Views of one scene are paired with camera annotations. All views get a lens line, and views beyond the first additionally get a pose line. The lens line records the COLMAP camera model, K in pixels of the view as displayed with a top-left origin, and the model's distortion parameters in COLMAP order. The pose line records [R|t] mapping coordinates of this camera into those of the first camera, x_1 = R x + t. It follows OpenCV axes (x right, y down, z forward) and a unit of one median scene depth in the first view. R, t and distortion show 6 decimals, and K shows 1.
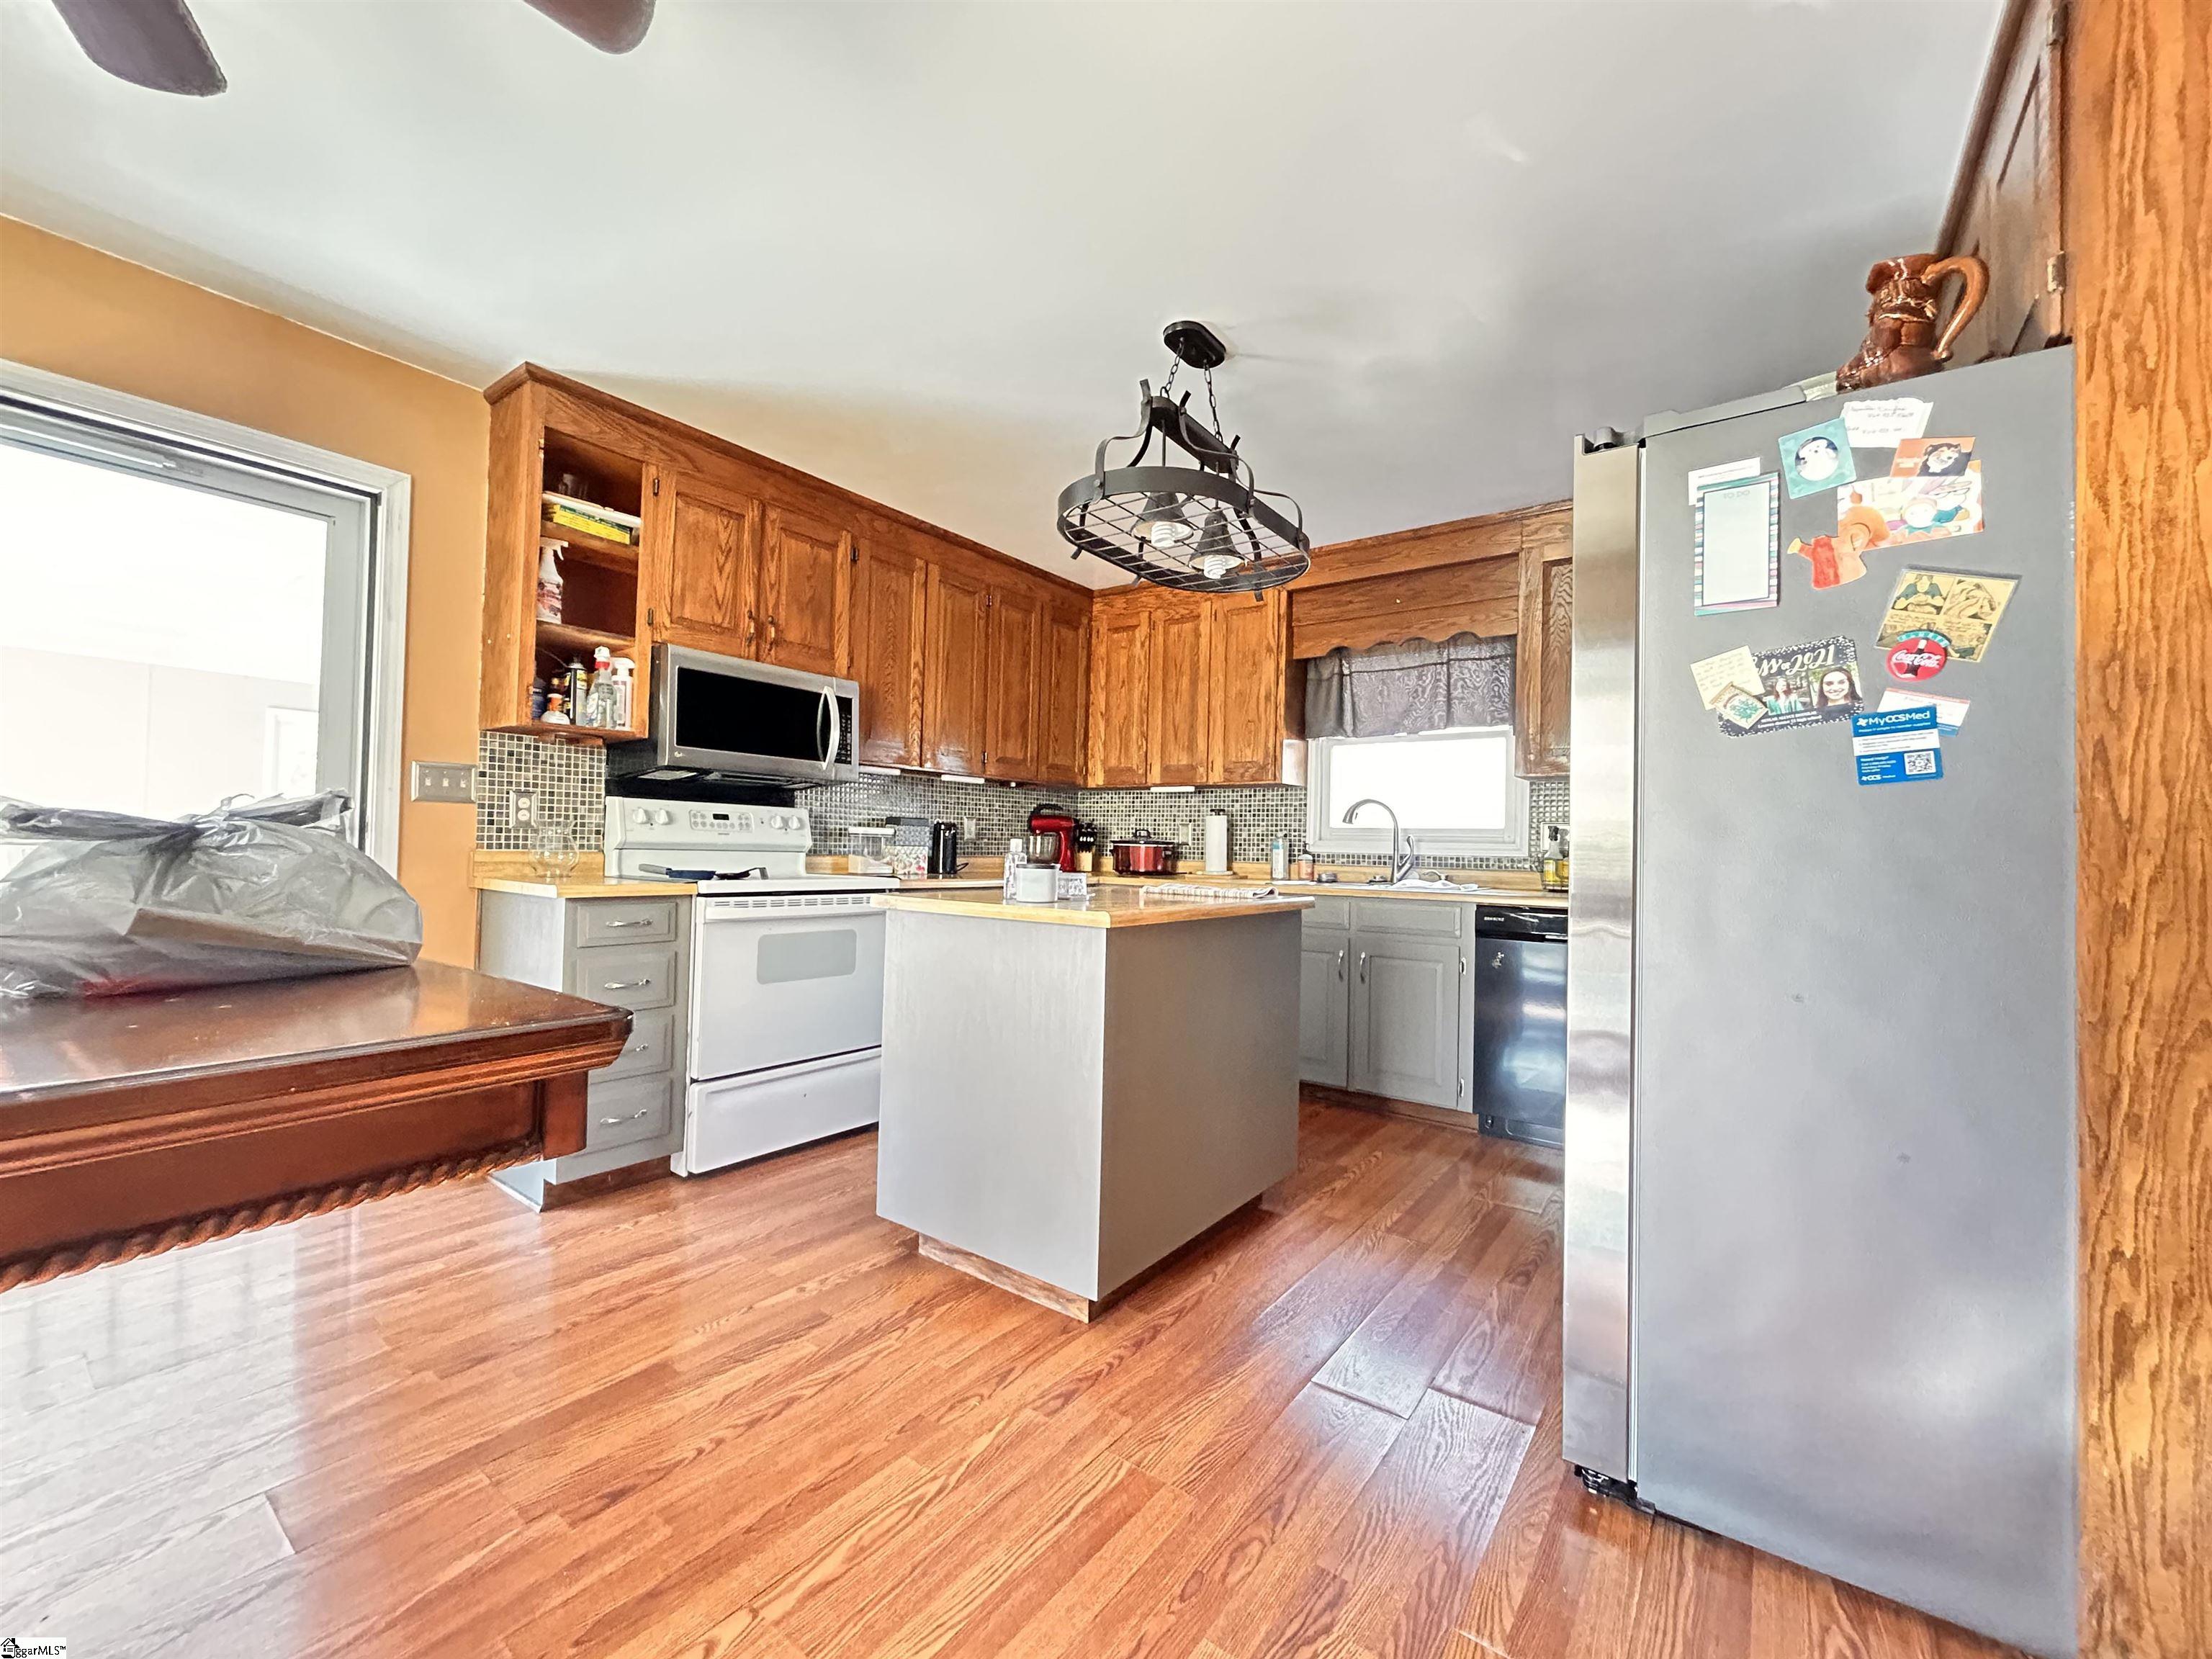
lens RADIAL K [[887.8, 0, 1100.8], [0, 887.8, 832.3], [0, 0, 1]] dist [-0.002774, 0.000207]
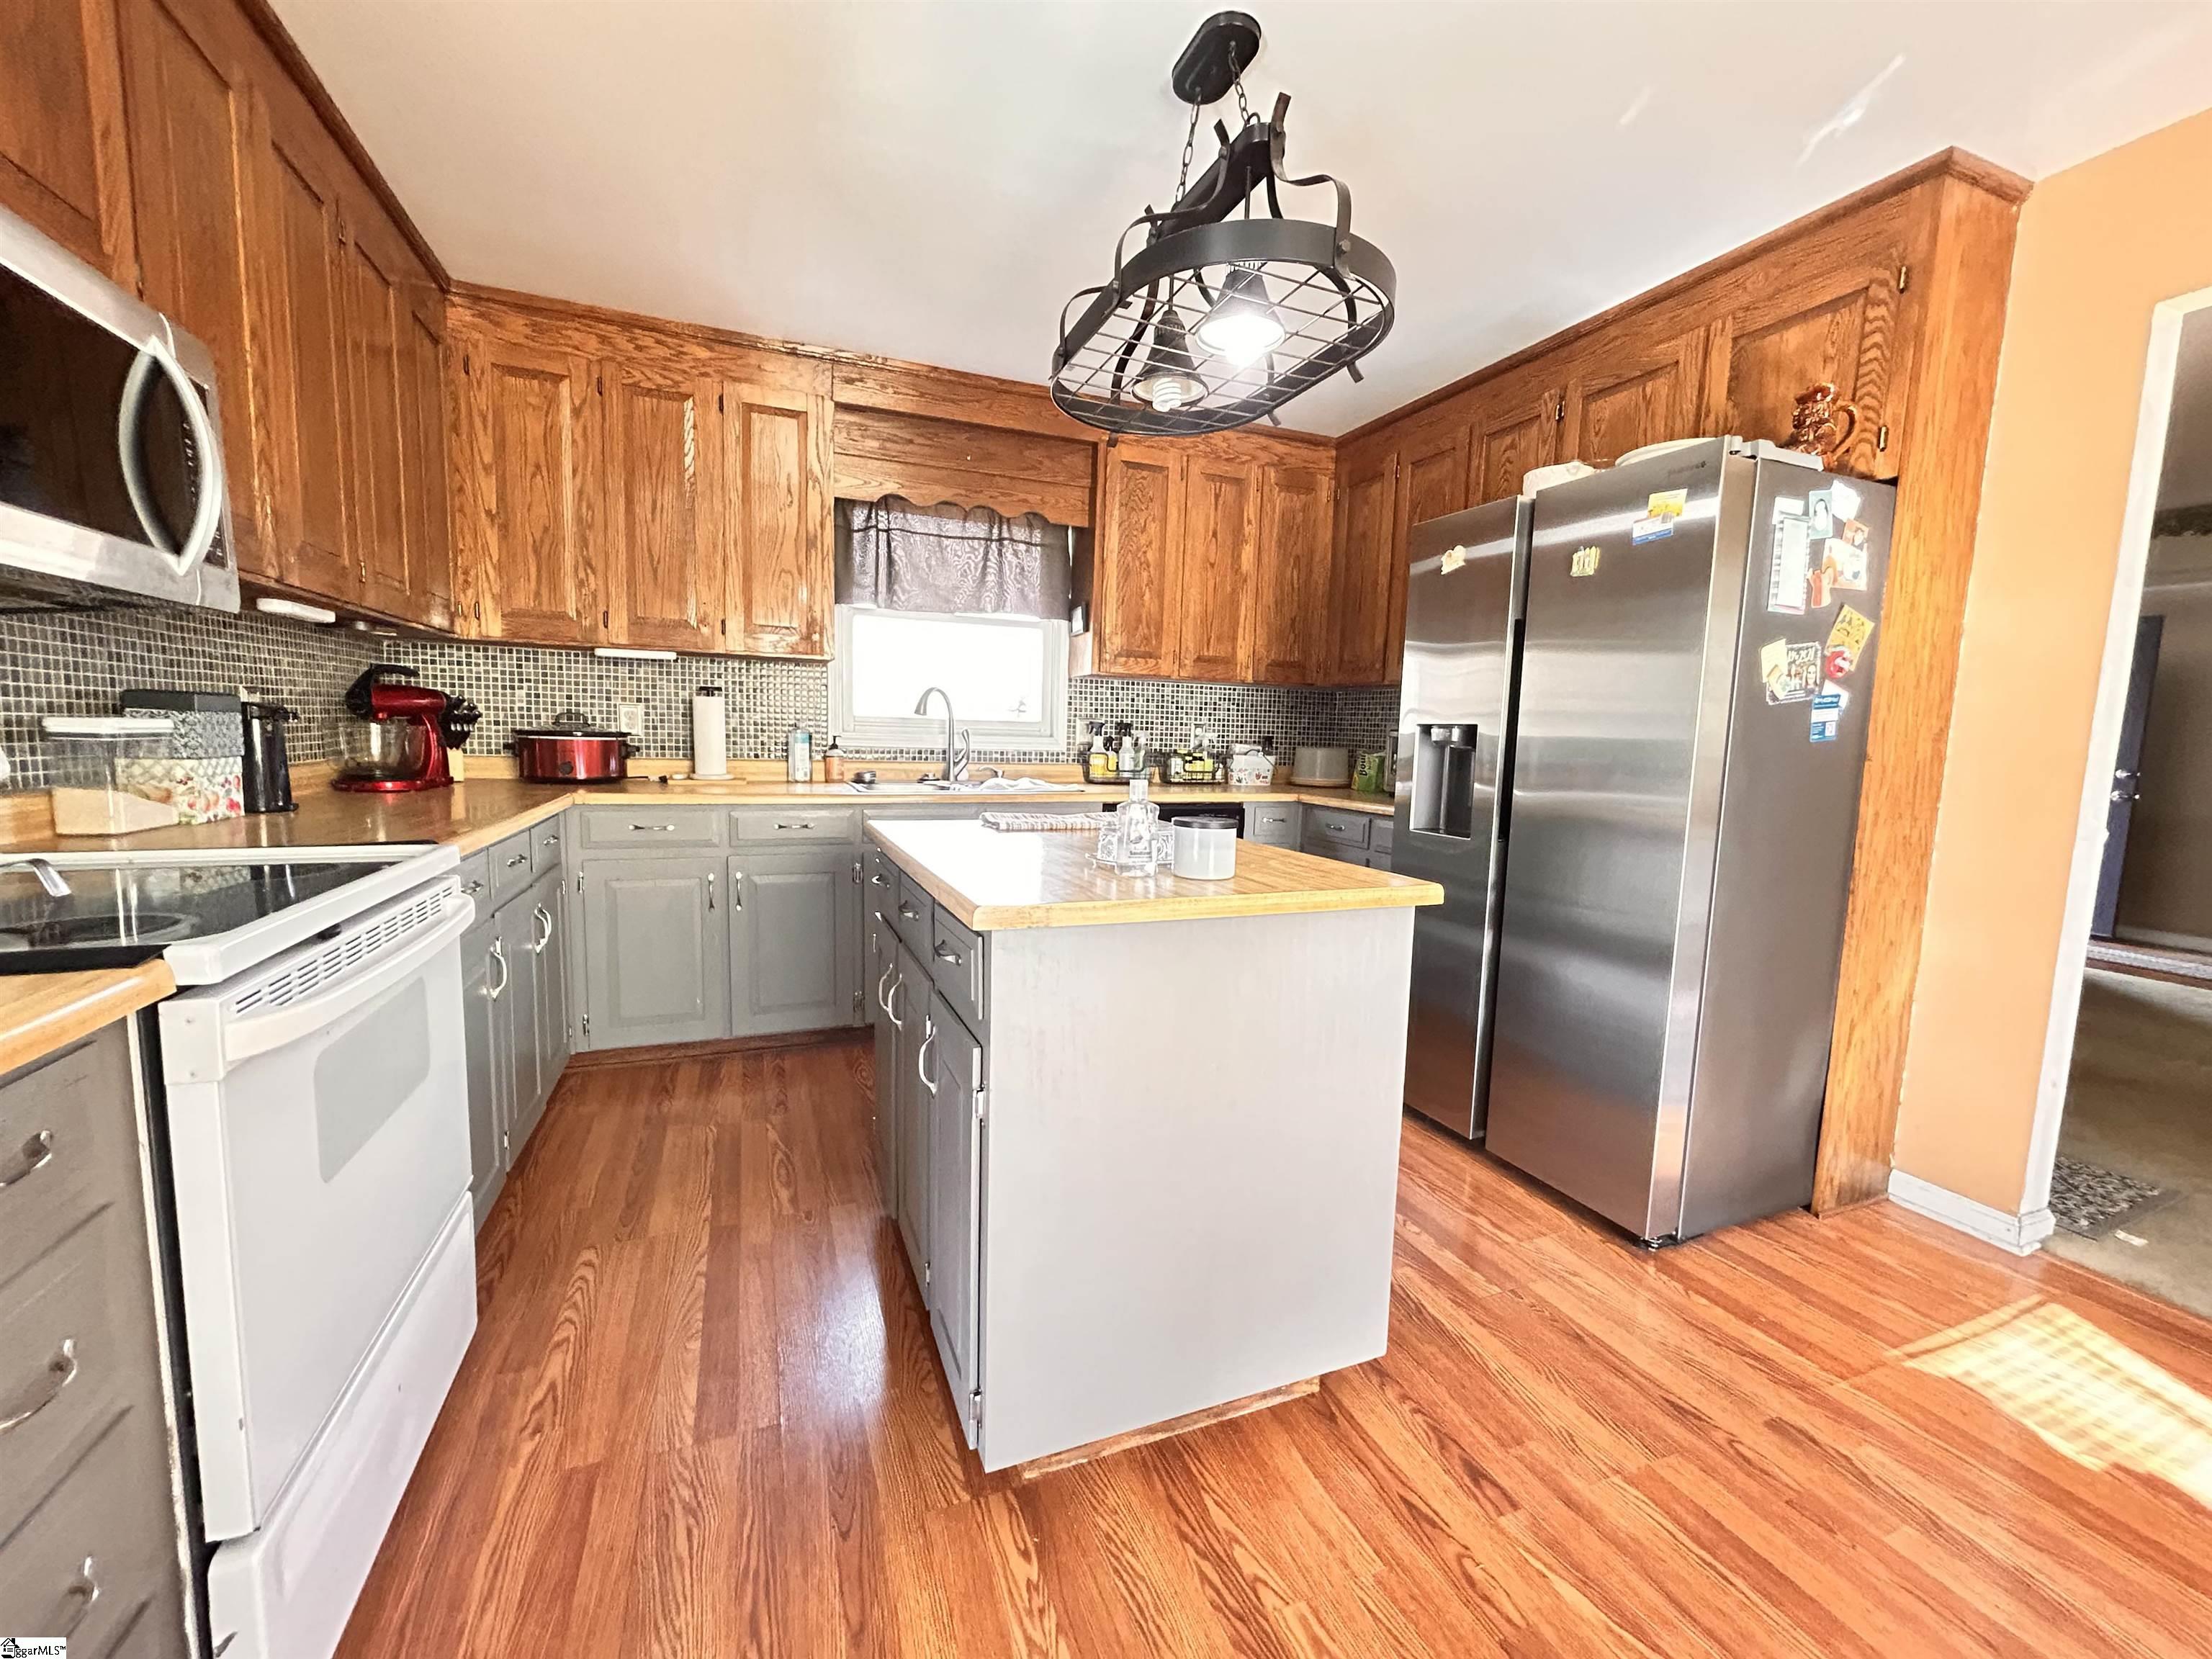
lens RADIAL K [[887.8, 0, 1100.1], [0, 887.8, 830.7], [0, 0, 1]] dist [-0.002774, 0.000207]
pose [[0.529443, -0.100305, 0.842395, -0.360422], [-0.032600, 0.989847, 0.138351, -0.023125], [-0.847719, -0.100711, 0.520797, 0.392431]]
